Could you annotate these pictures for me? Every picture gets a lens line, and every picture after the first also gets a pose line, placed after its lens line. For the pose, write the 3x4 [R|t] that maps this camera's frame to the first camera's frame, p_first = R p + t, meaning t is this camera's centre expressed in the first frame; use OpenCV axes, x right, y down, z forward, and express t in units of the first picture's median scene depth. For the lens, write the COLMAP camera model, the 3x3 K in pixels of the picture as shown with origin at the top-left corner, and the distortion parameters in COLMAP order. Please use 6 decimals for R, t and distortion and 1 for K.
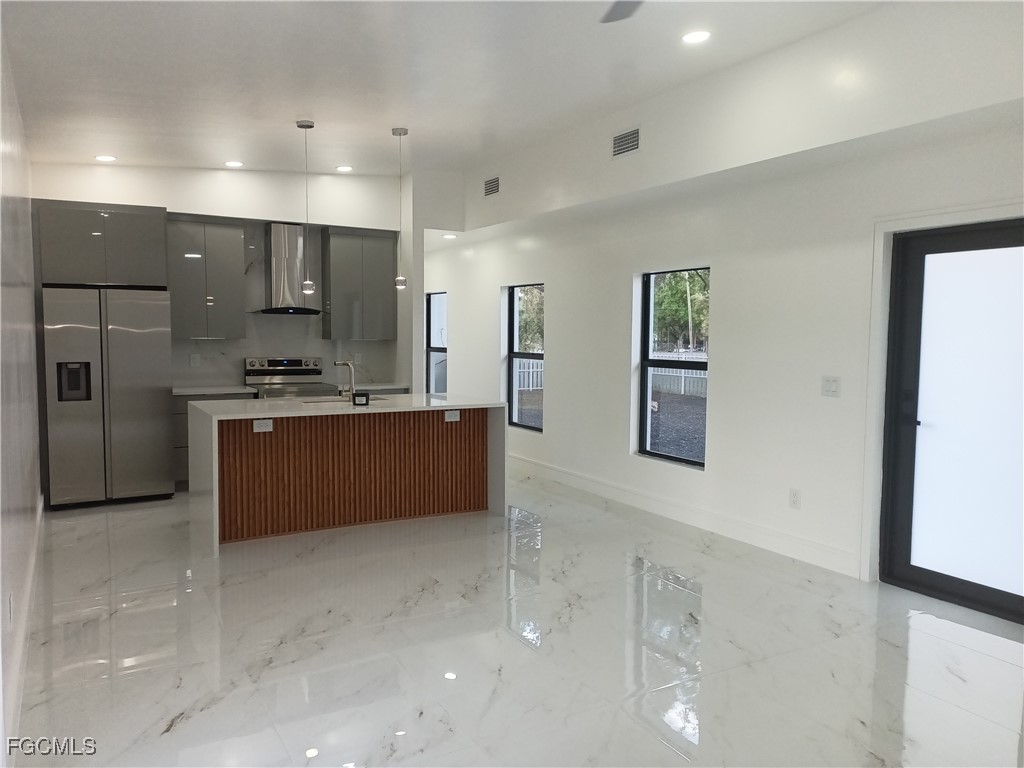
lens RADIAL K [[753.4, 0, 516.7], [0, 753.4, 385.6], [0, 0, 1]] dist [0.049827, -0.053607]
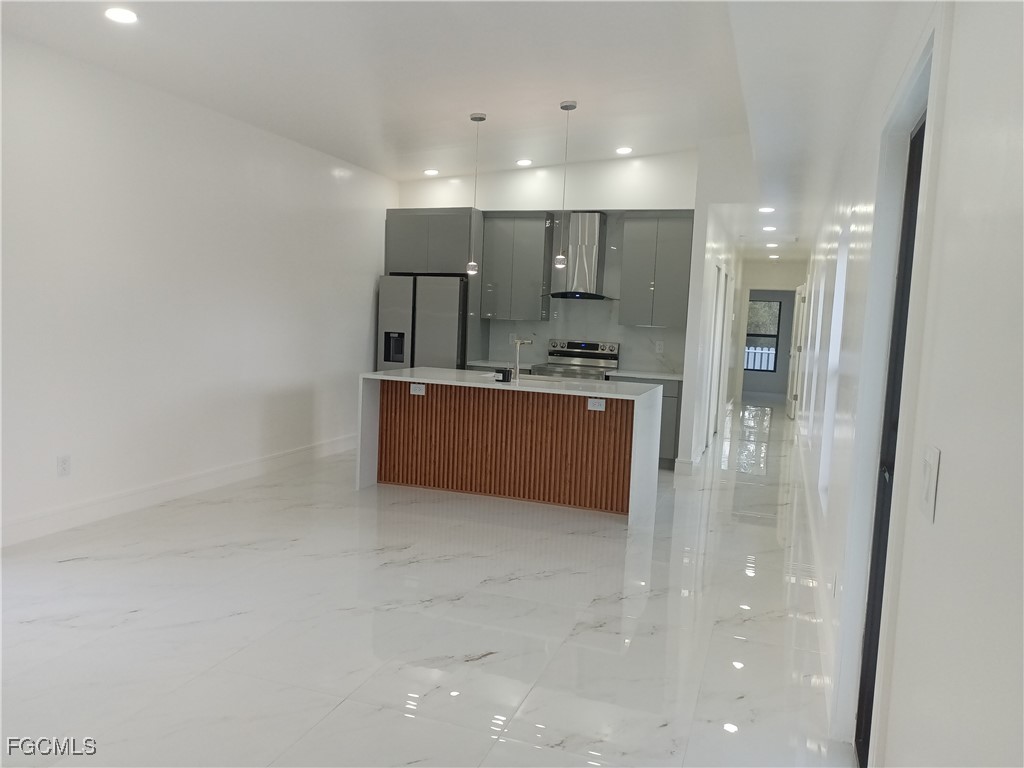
lens RADIAL K [[753.4, 0, 516.7], [0, 753.4, 385.6], [0, 0, 1]] dist [0.049827, -0.053607]
pose [[0.639941, 0.089613, -0.763181, 0.476446], [-0.092348, 0.994947, 0.039391, -0.008730], [0.762855, 0.045270, 0.644983, 0.282835]]
